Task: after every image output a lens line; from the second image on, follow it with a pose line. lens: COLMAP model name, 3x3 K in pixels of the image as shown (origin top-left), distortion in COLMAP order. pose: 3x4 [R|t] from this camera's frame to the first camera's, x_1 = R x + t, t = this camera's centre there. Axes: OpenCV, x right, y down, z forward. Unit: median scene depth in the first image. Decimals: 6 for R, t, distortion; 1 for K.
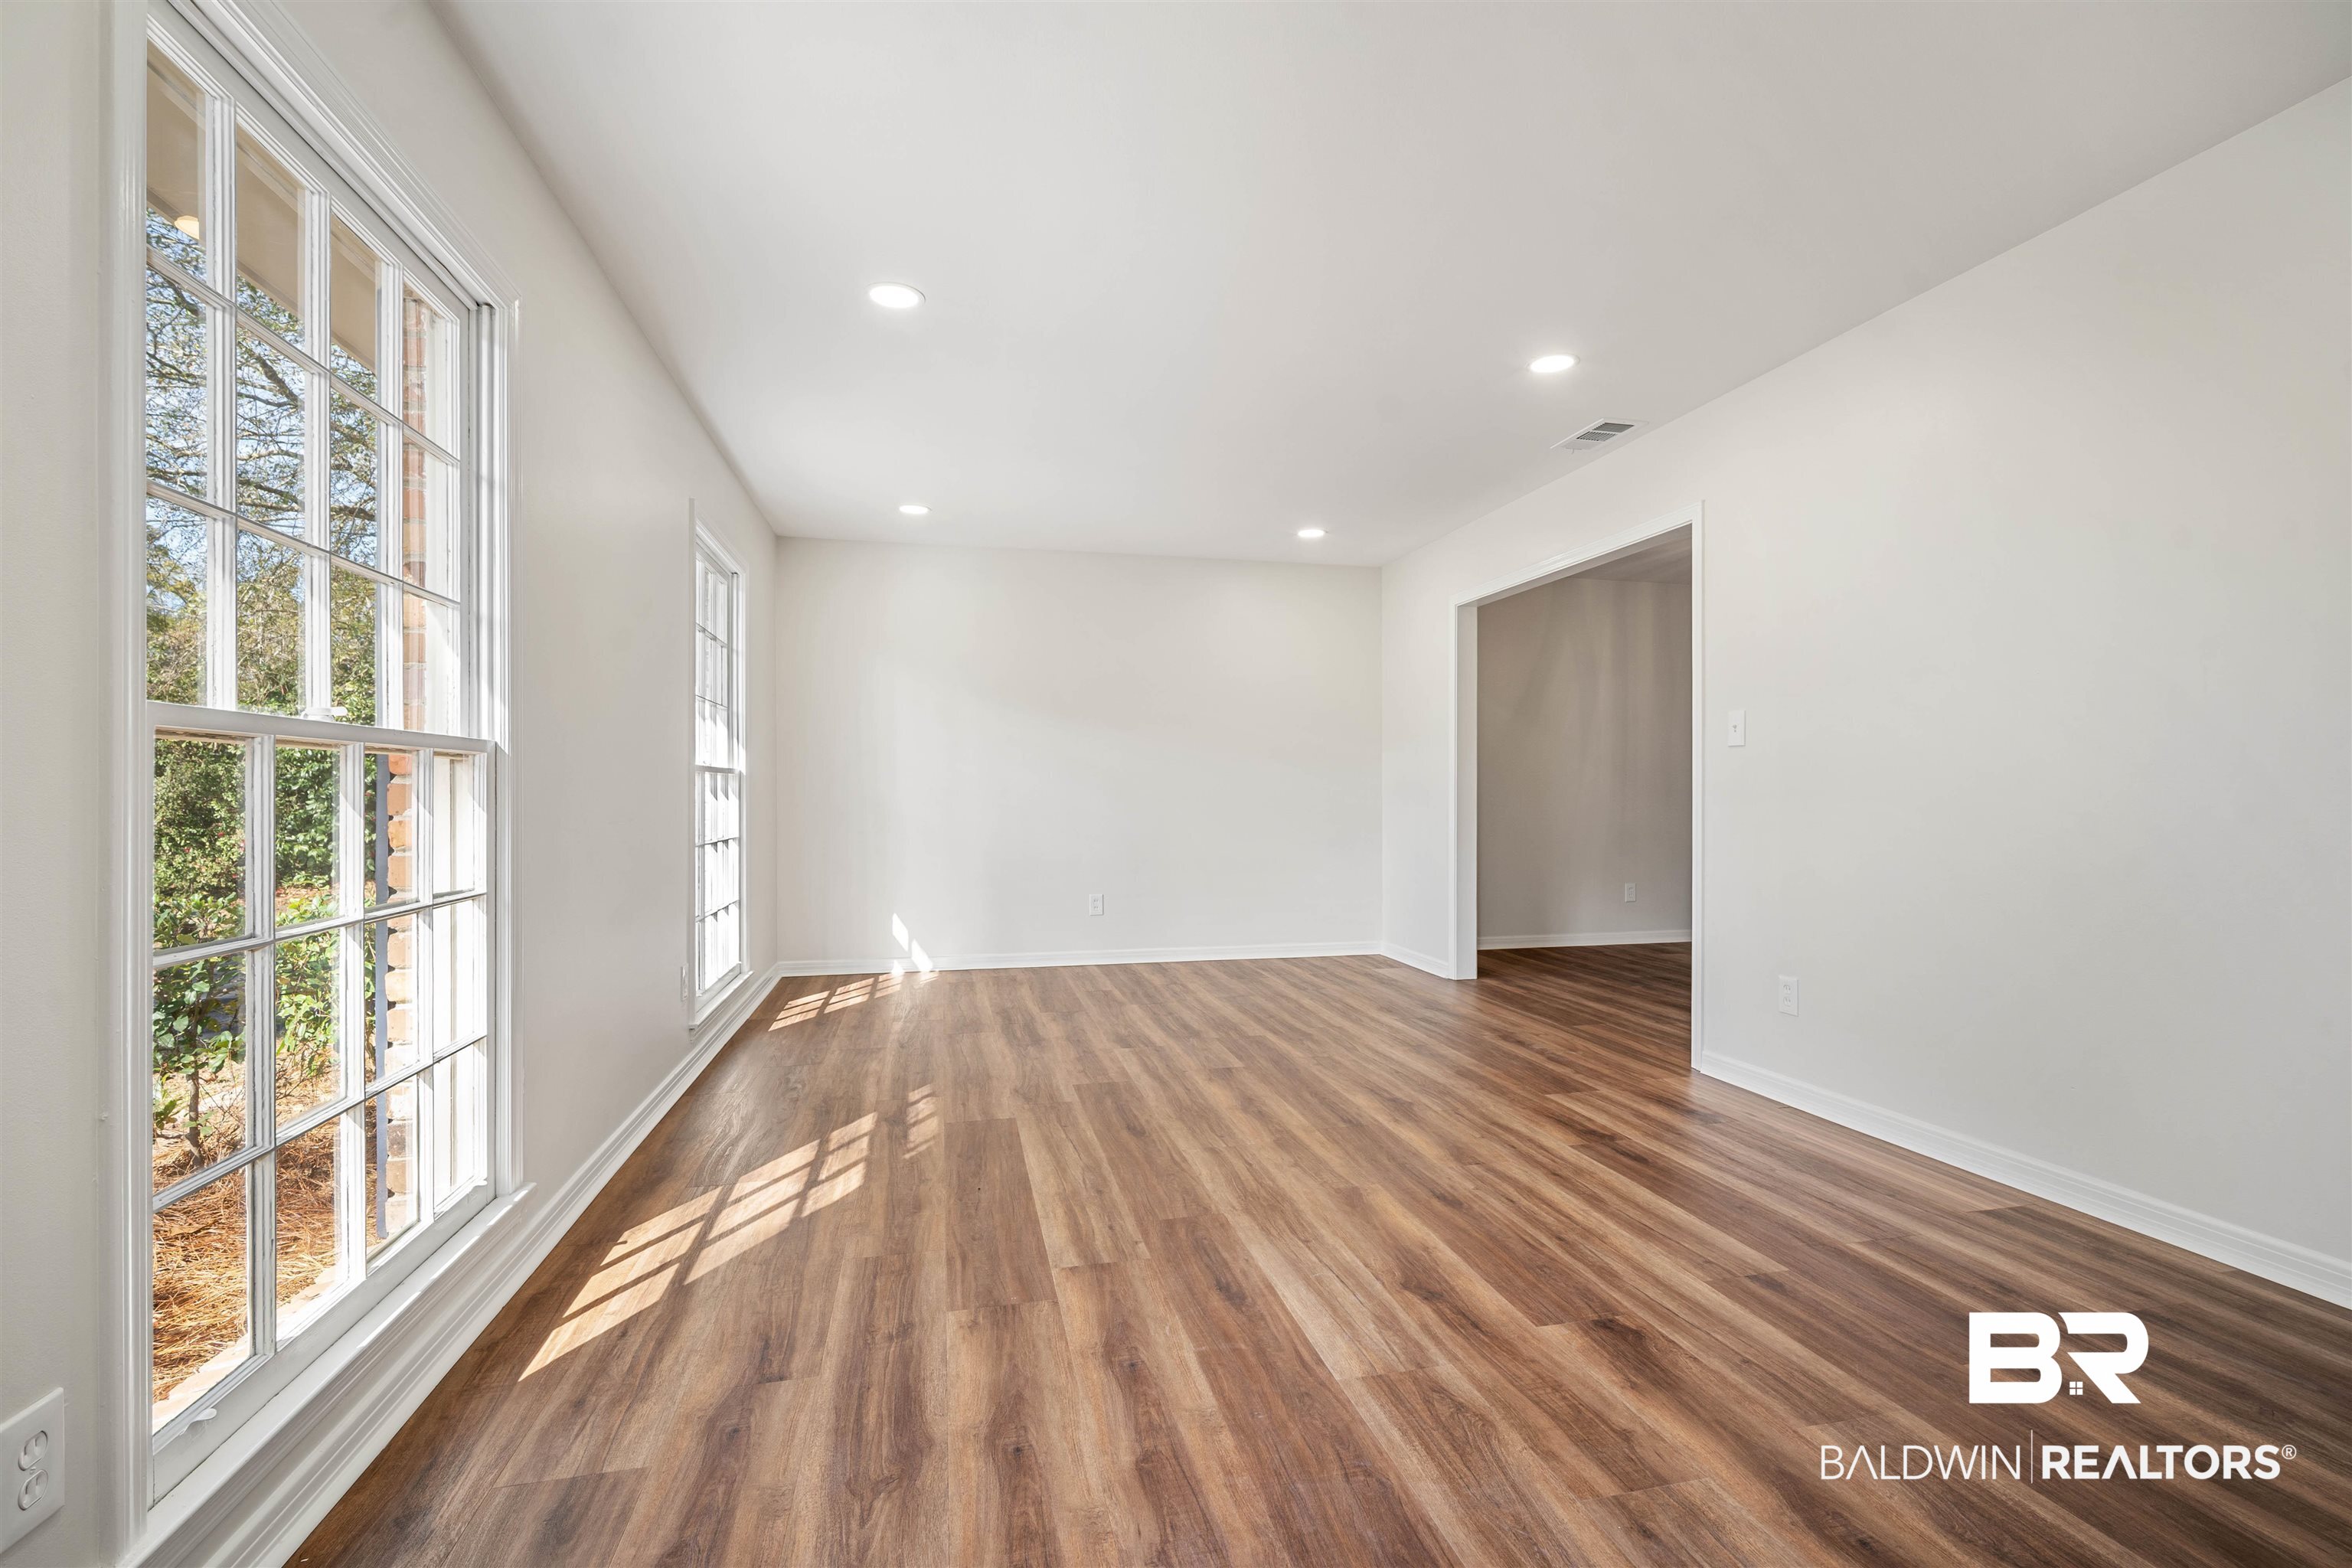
lens RADIAL K [[1035.4, 0, 1172.6], [0, 1035.4, 794.4], [0, 0, 1]] dist [-0.001990, 0.000846]
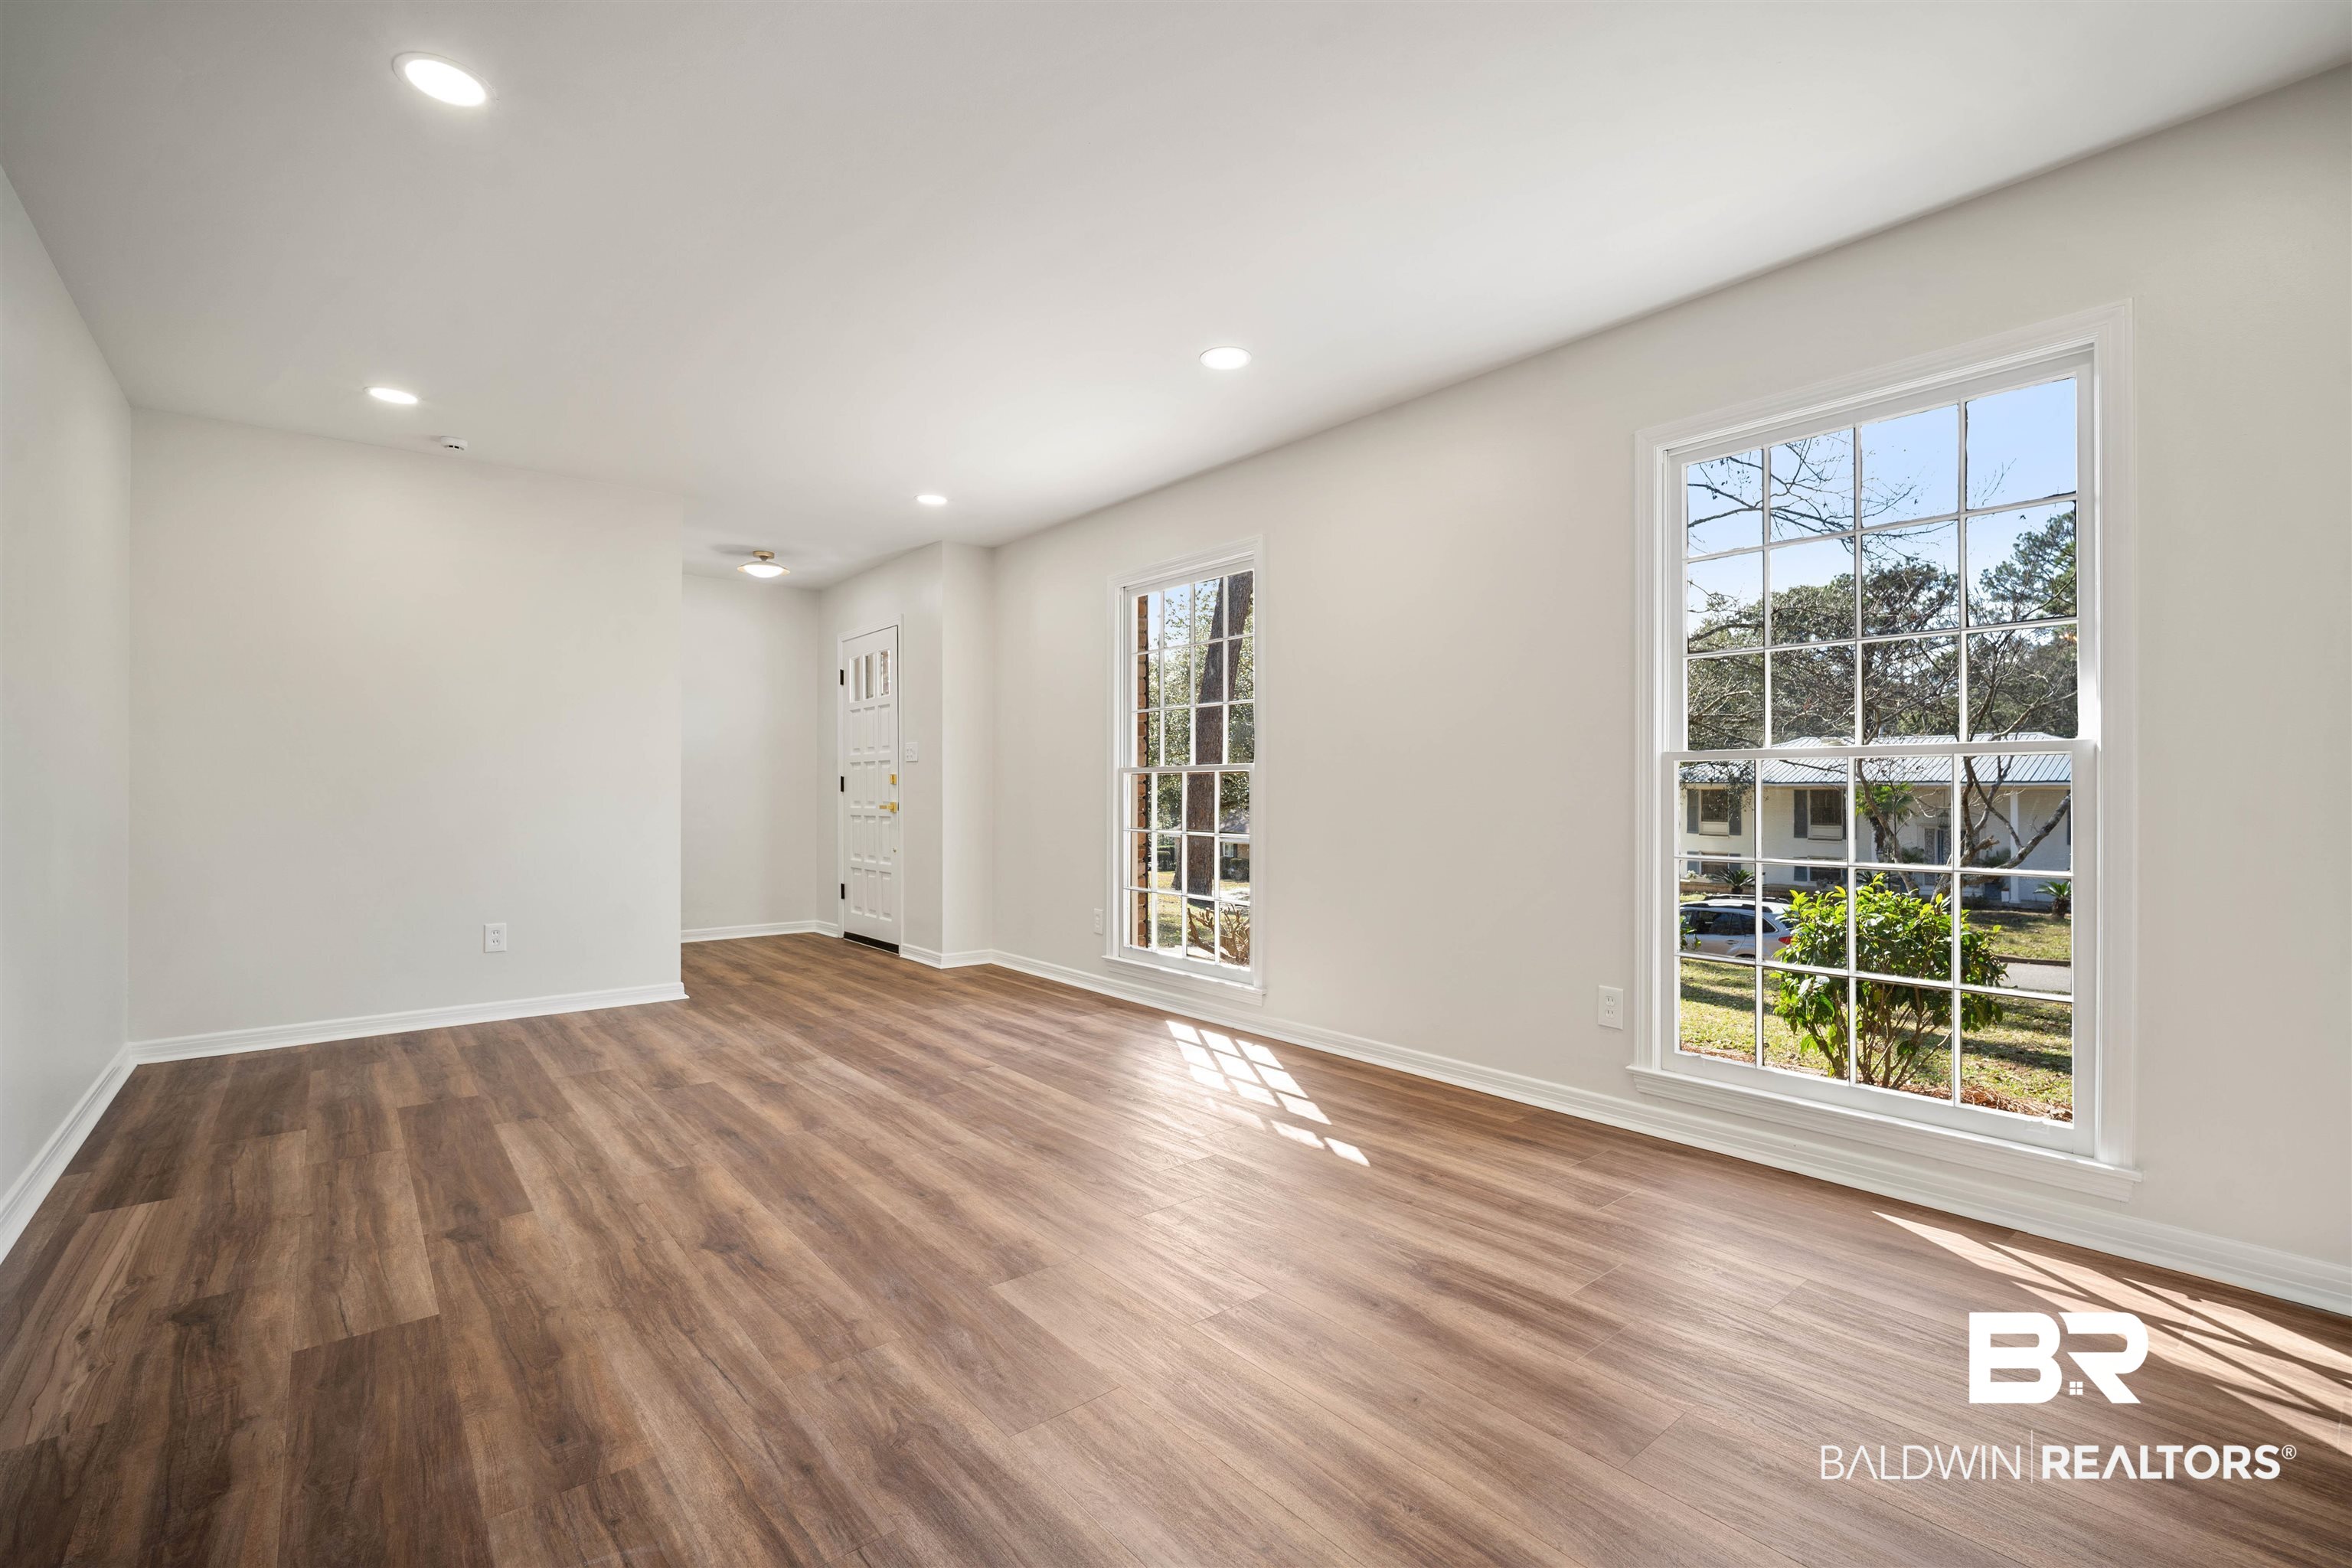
lens RADIAL K [[1035.4, 0, 1175.1], [0, 1035.4, 788.6], [0, 0, 1]] dist [-0.001990, 0.000846]
pose [[-0.893481, 0.001131, -0.449100, 0.301993], [0.002321, 0.999995, -0.002098, 0.001019], [0.449095, -0.002917, -0.893479, 2.038228]]
